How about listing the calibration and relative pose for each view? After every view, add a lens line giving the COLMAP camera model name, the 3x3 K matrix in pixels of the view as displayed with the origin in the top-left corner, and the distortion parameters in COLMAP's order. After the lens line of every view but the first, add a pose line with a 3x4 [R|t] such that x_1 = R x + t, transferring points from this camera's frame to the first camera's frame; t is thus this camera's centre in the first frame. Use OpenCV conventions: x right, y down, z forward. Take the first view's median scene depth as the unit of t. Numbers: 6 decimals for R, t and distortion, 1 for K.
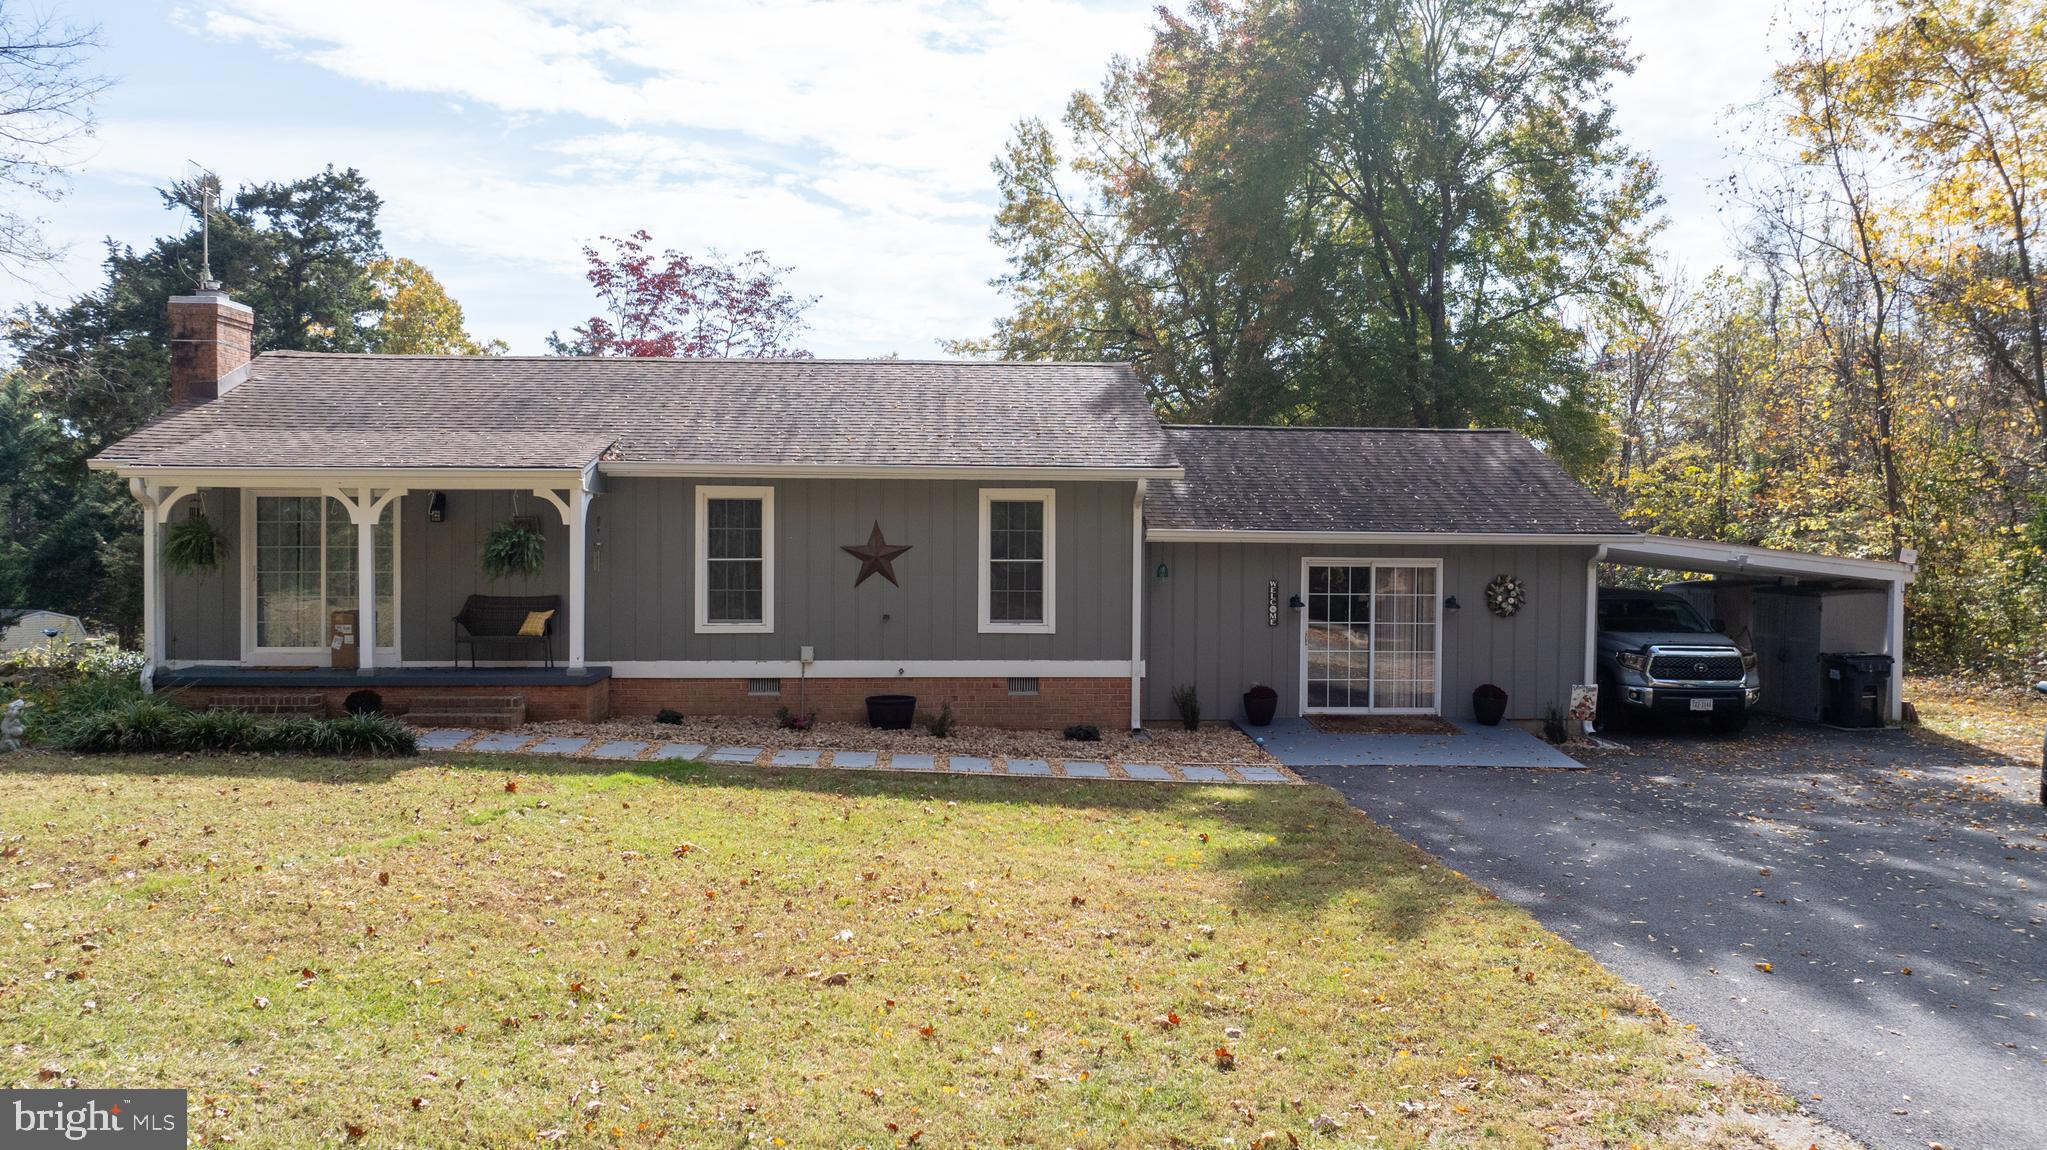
lens RADIAL K [[1446.0, 0, 1022.7], [0, 1446.0, 570.8], [0, 0, 1]] dist [-0.016834, 0.000824]
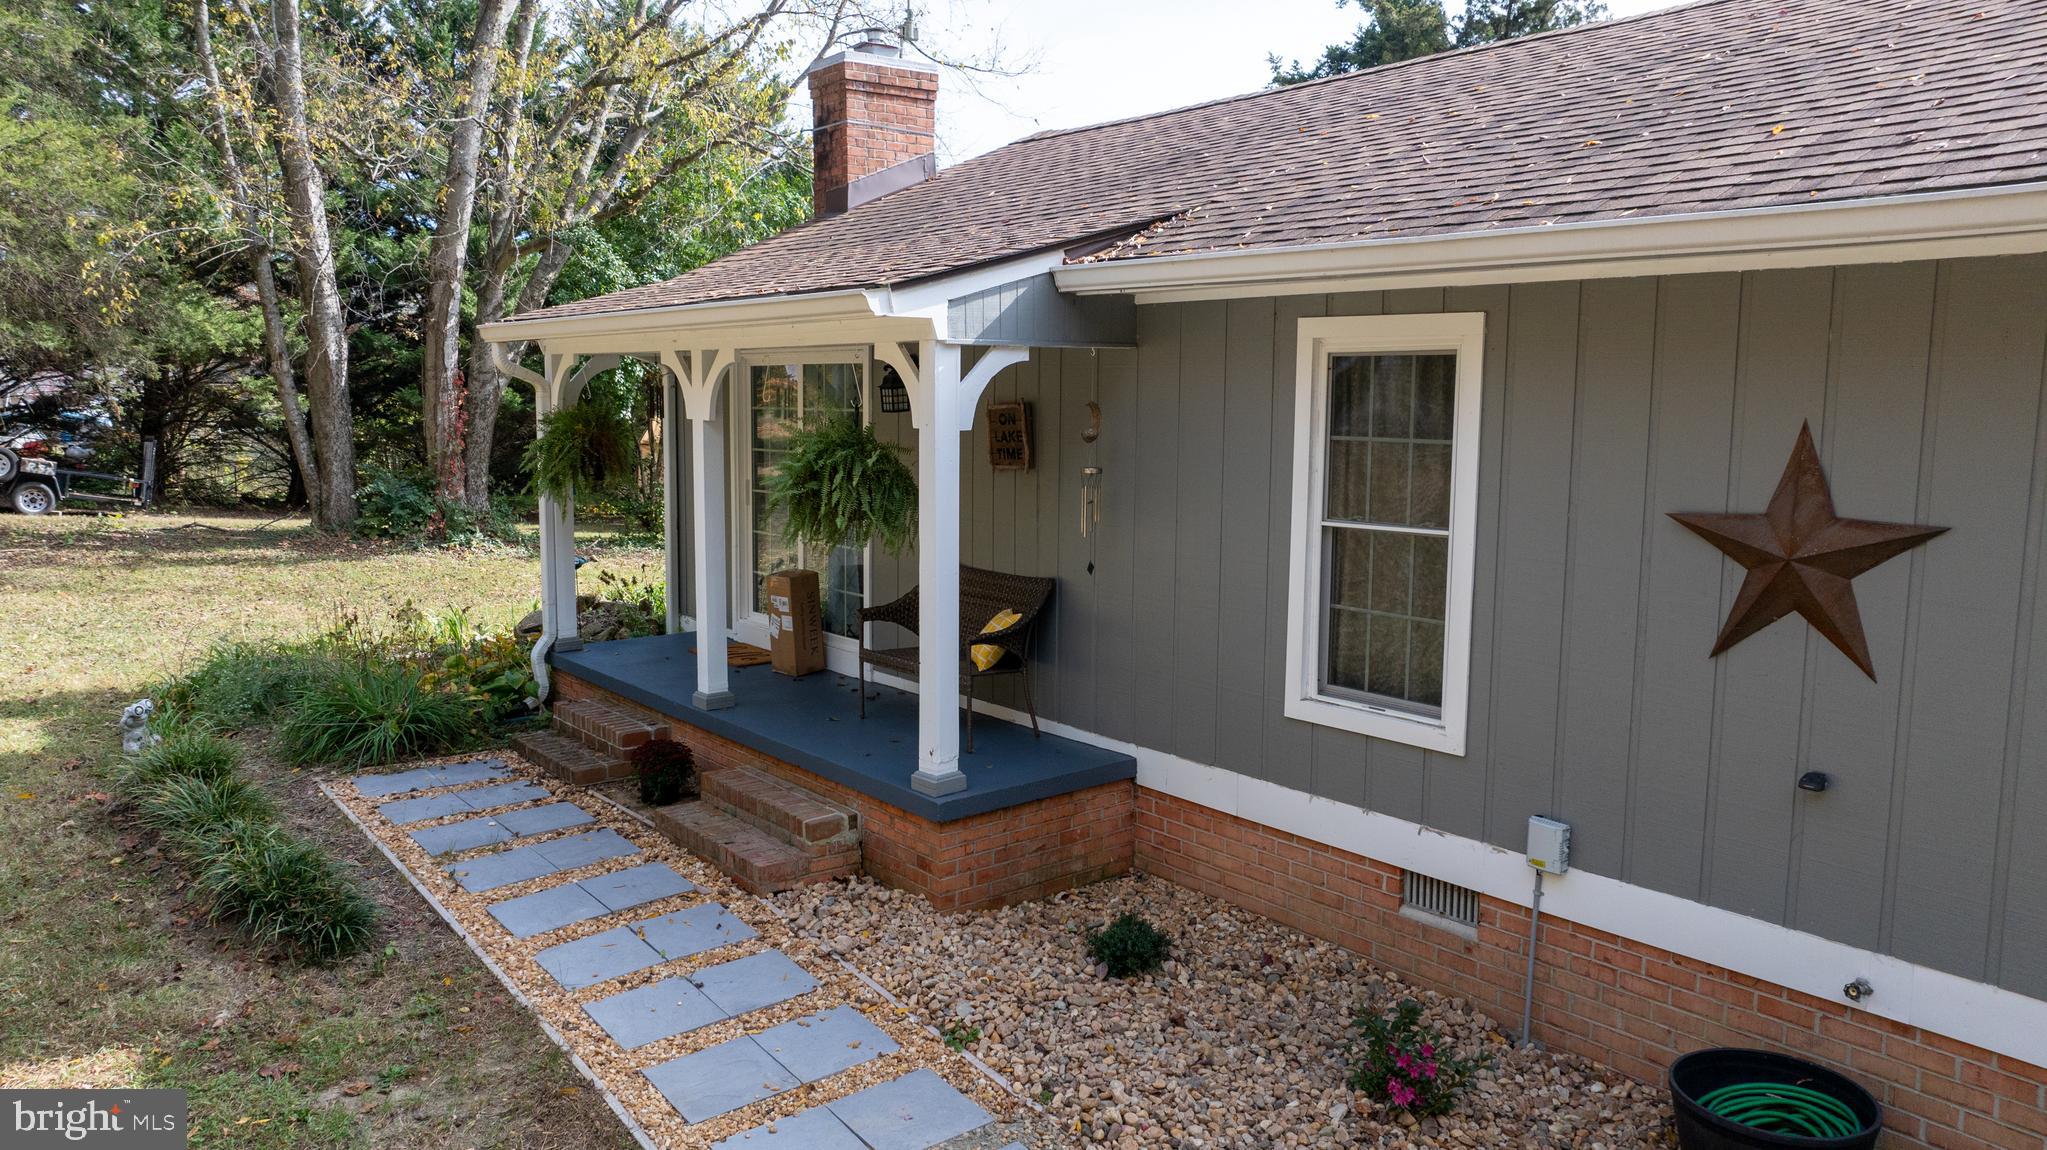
lens RADIAL K [[1446.0, 0, 1022.2], [0, 1446.0, 574.1], [0, 0, 1]] dist [-0.016834, 0.000824]
pose [[0.576959, 0.103090, -0.810241, 0.034547], [-0.016162, 0.993249, 0.114866, -0.035453], [0.816613, -0.053178, 0.574730, 0.726919]]
